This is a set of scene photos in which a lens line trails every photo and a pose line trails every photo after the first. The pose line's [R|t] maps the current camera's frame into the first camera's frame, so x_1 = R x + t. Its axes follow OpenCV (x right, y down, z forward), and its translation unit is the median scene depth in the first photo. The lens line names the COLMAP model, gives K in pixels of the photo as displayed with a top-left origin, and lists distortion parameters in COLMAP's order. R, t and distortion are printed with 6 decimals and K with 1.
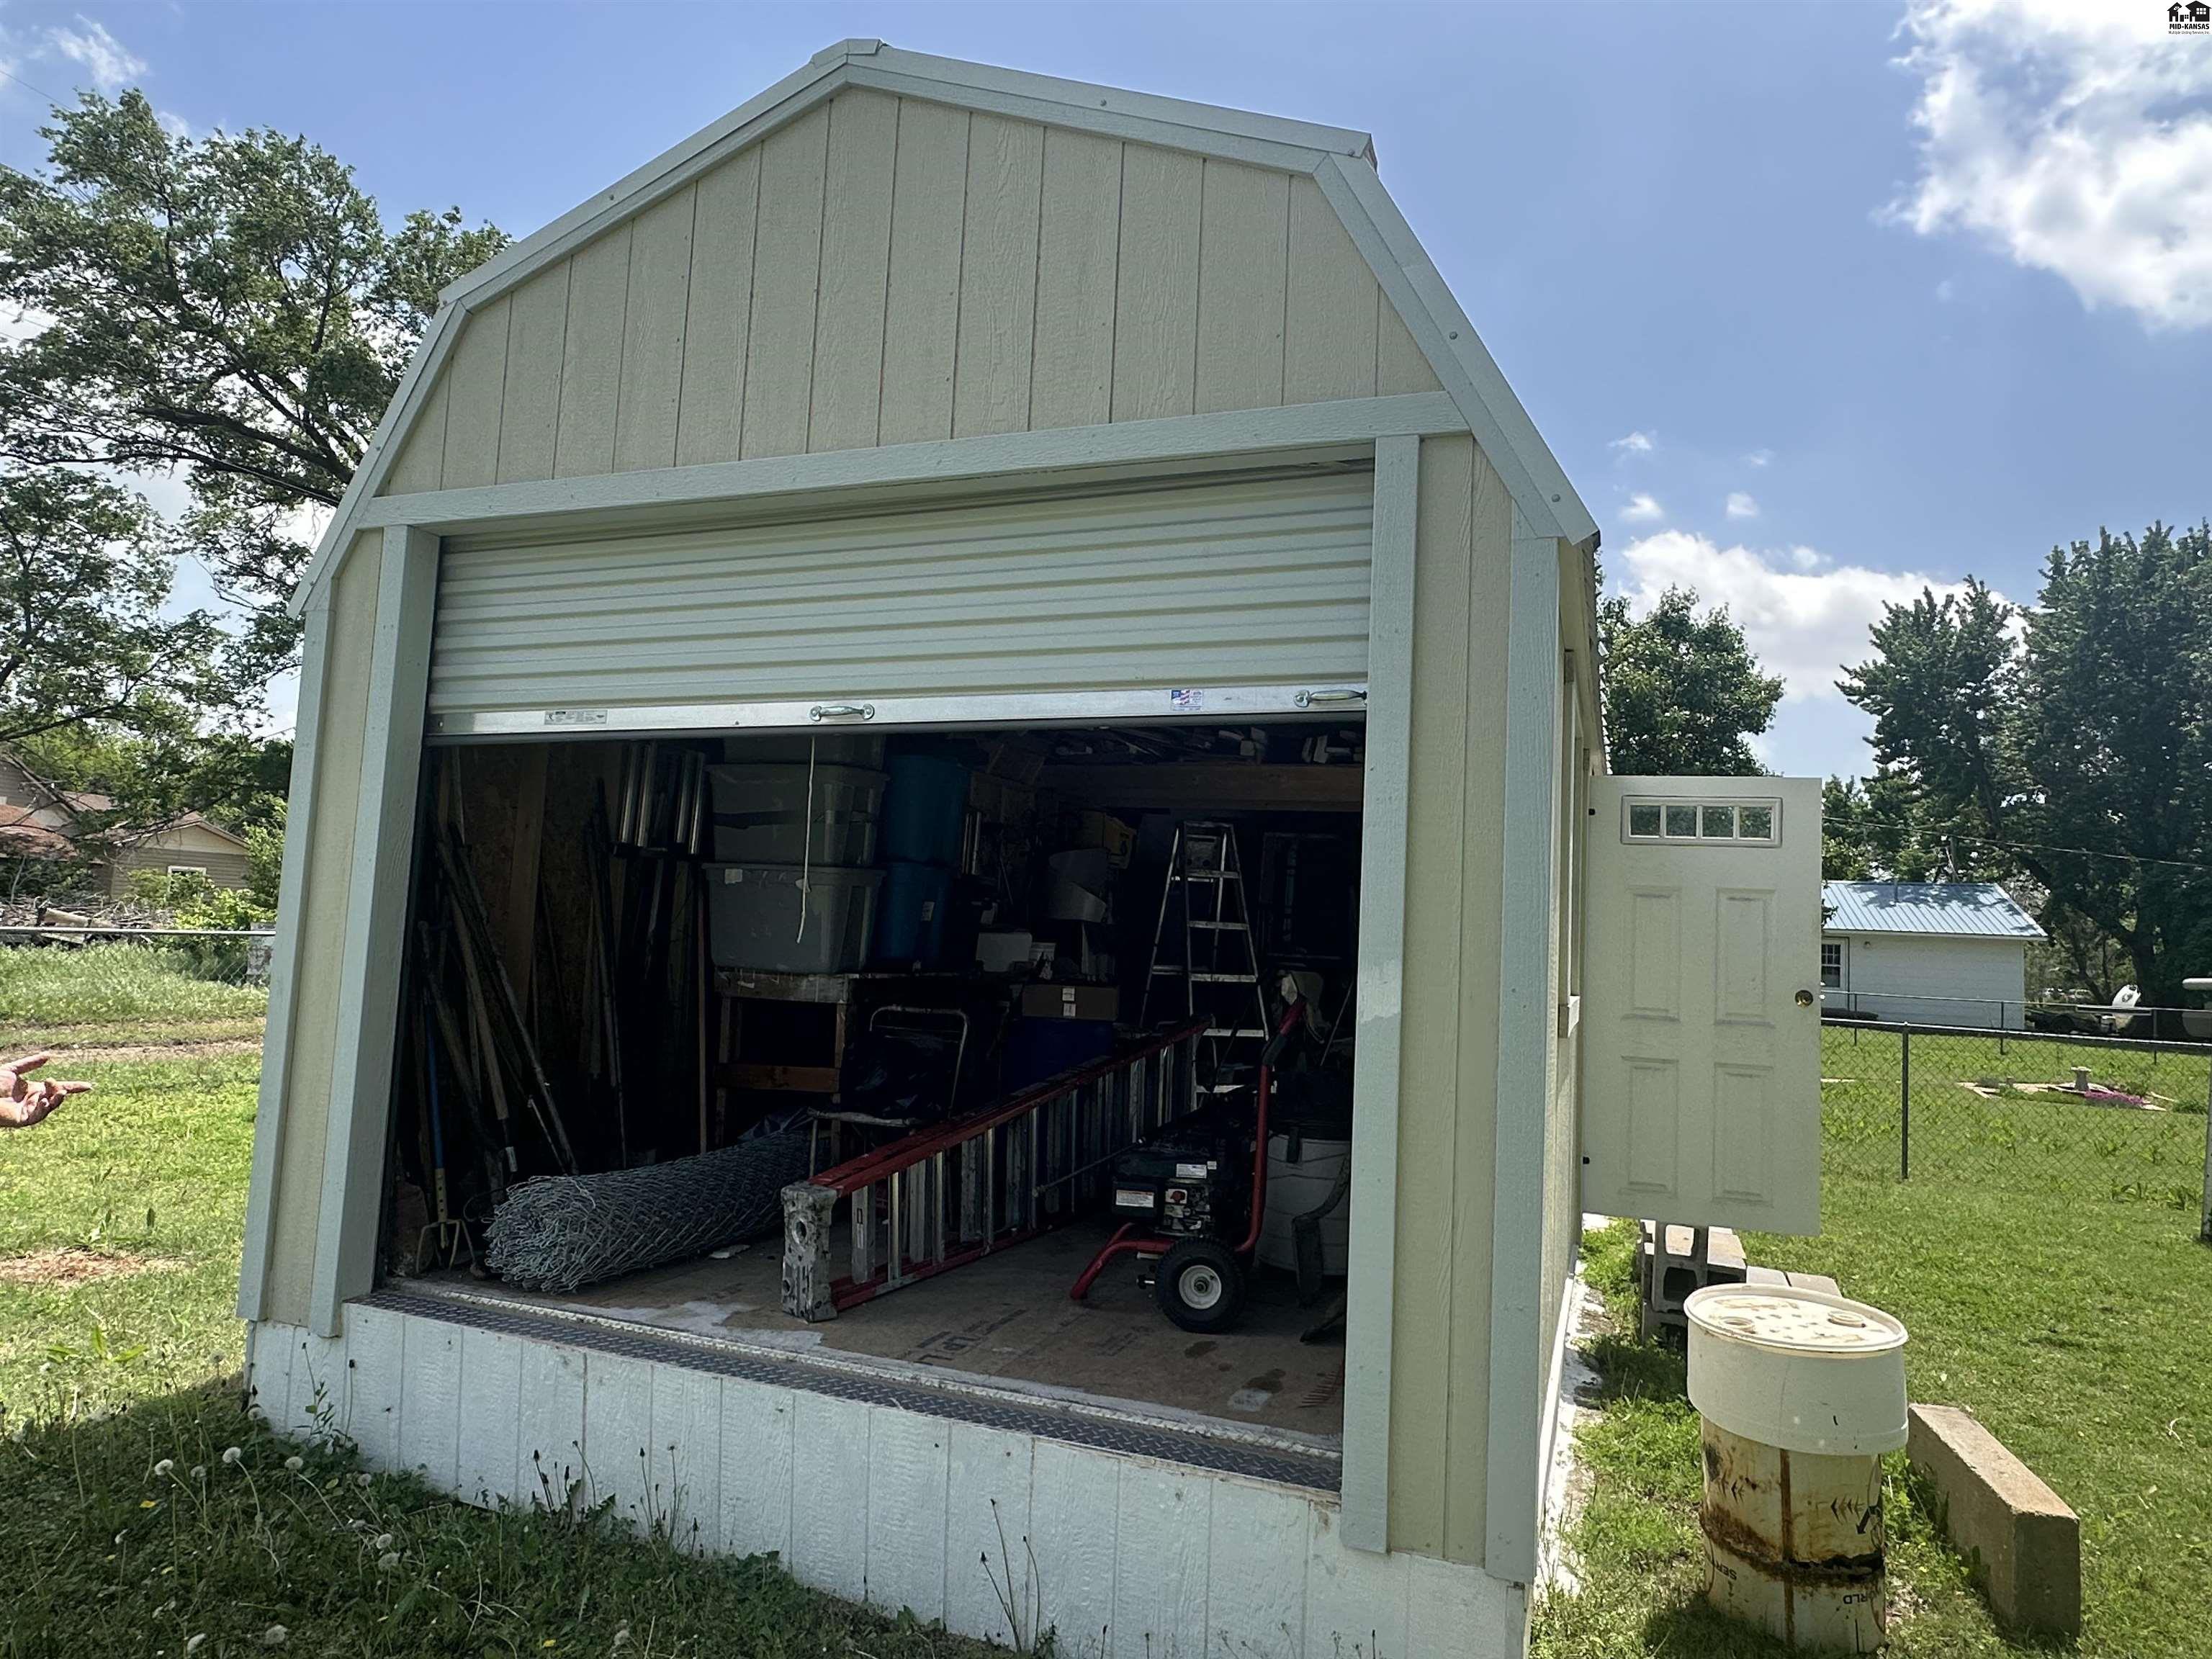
lens RADIAL K [[1362.7, 0, 1112.3], [0, 1362.7, 821.9], [0, 0, 1]] dist [-0.005221, 0.000491]
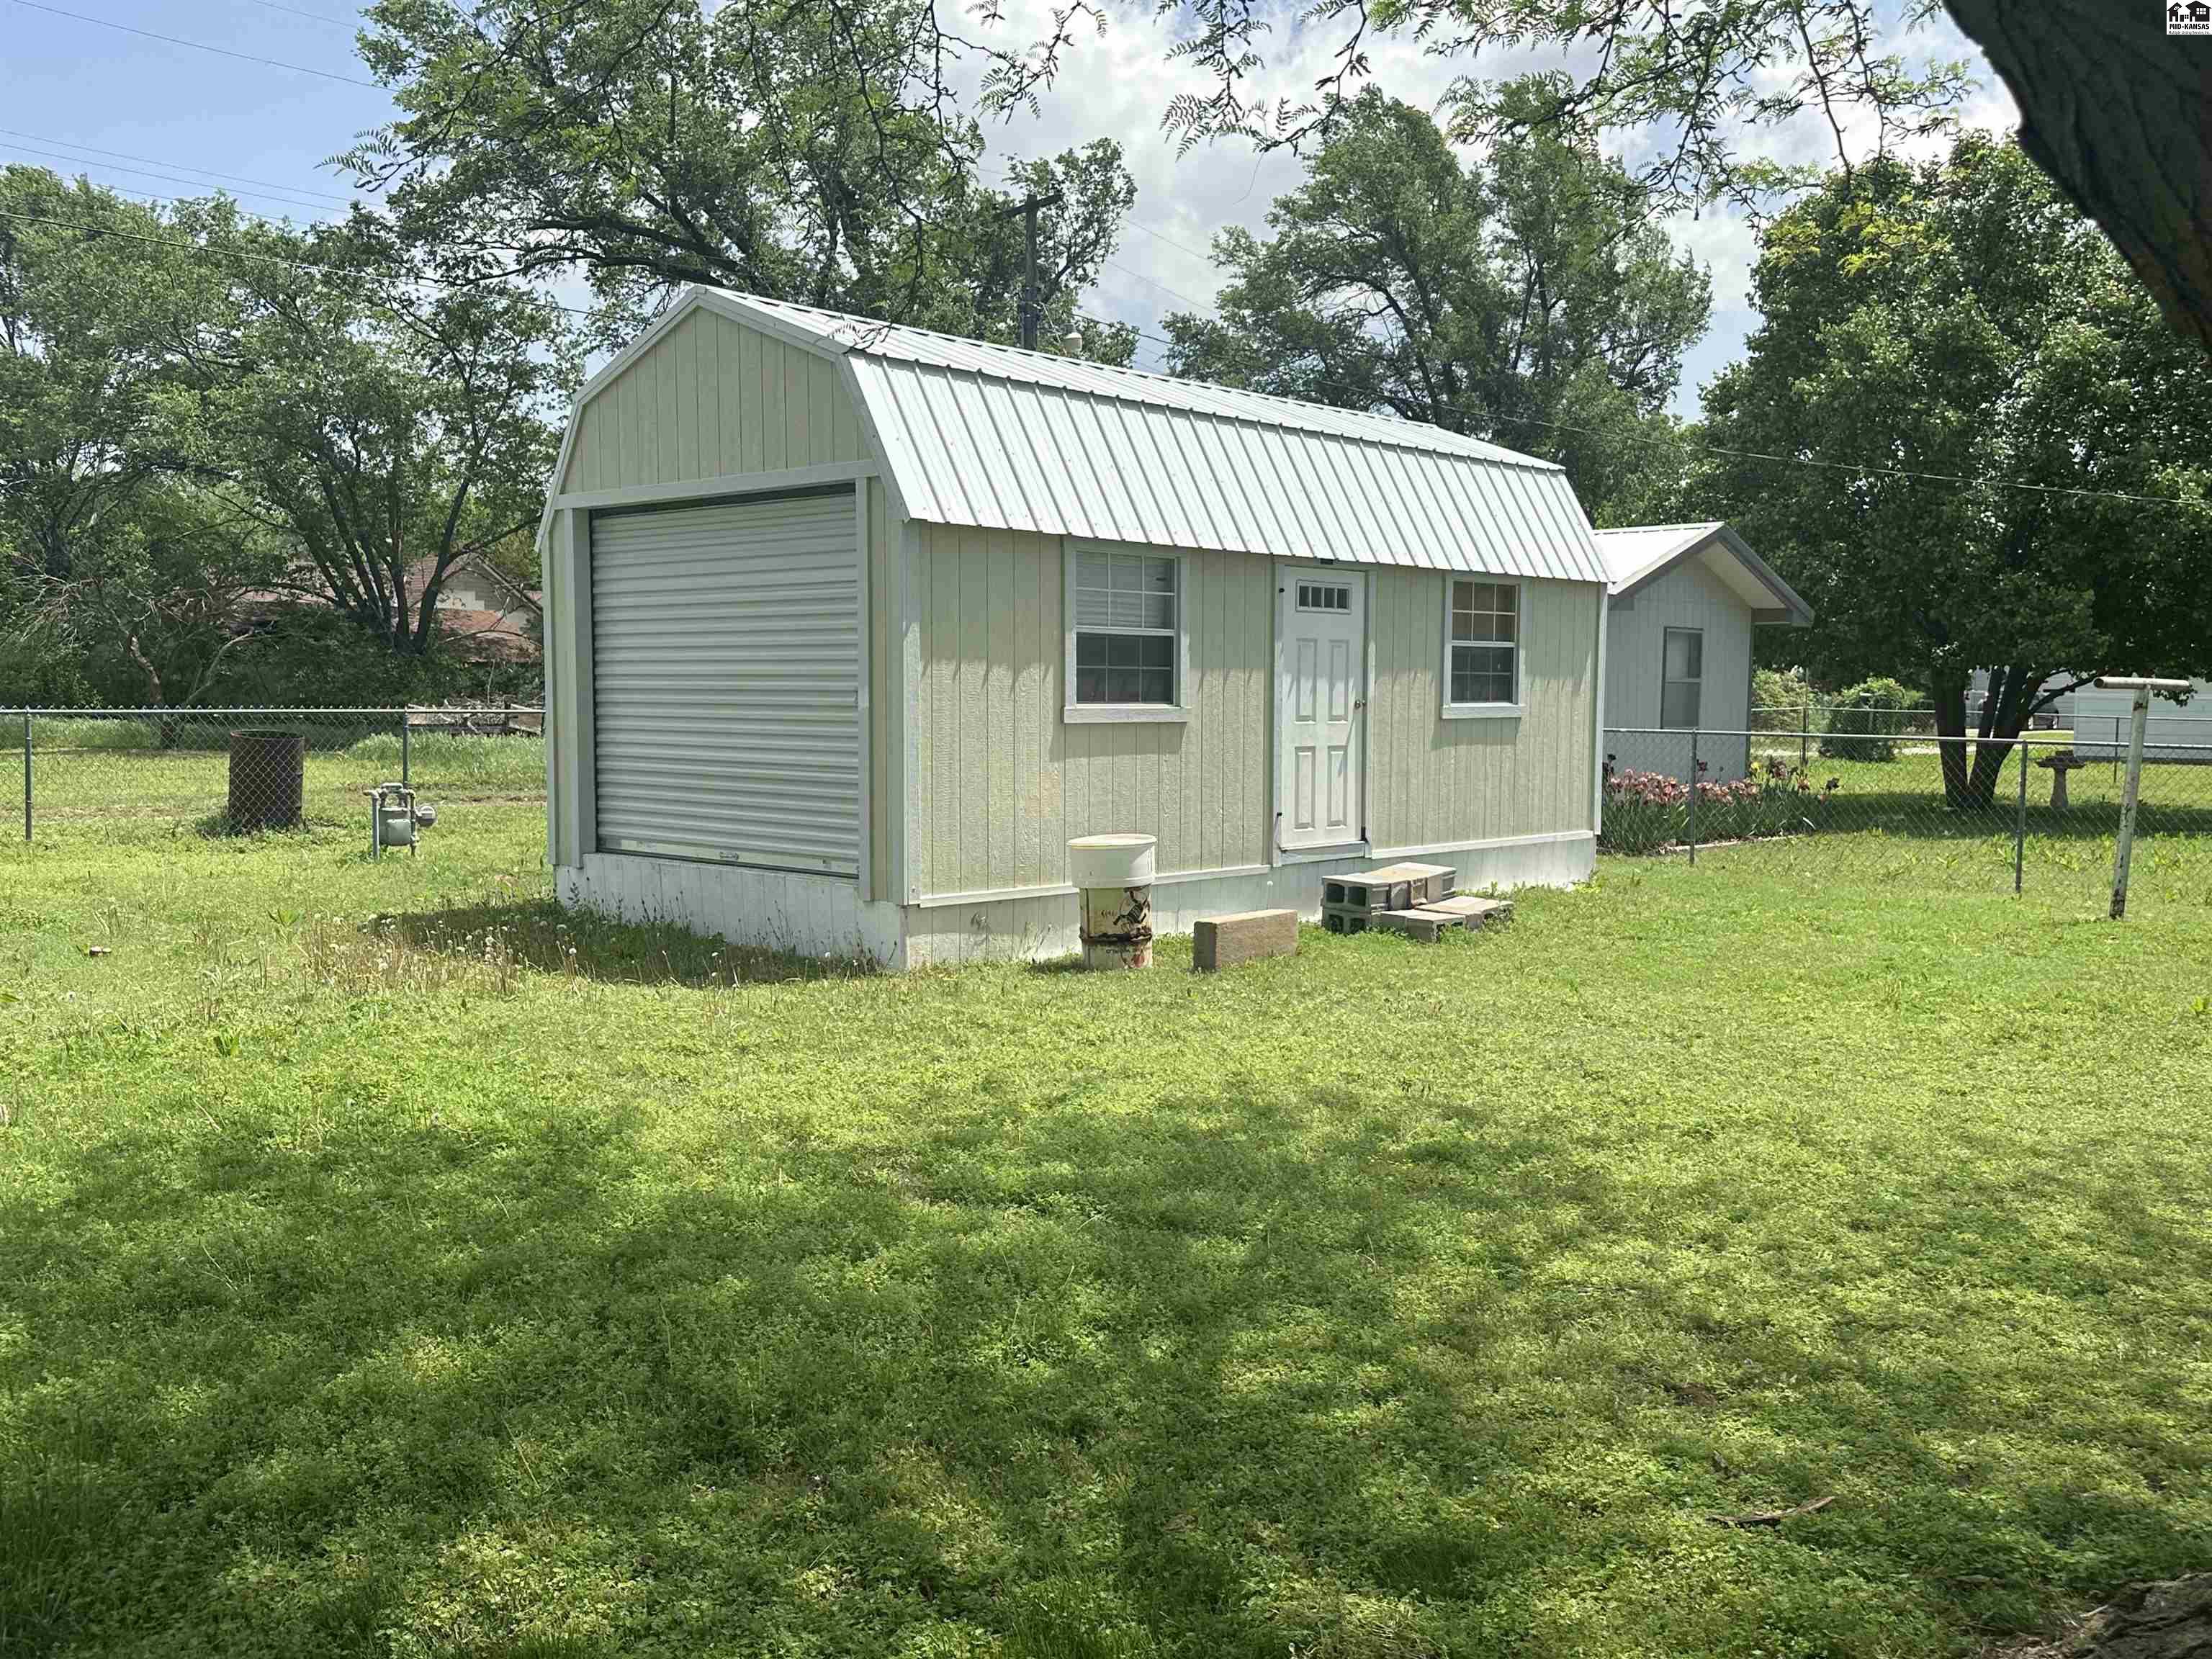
lens RADIAL K [[1937.3, 0, 1104.4], [0, 1937.3, 836.0], [0, 0, 1]] dist [-0.008080, -0.004380]
pose [[0.926058, -0.017623, -0.376969, 0.215597], [0.074264, 0.987886, 0.136255, -0.009294], [0.370001, -0.154175, 0.916149, -0.243056]]
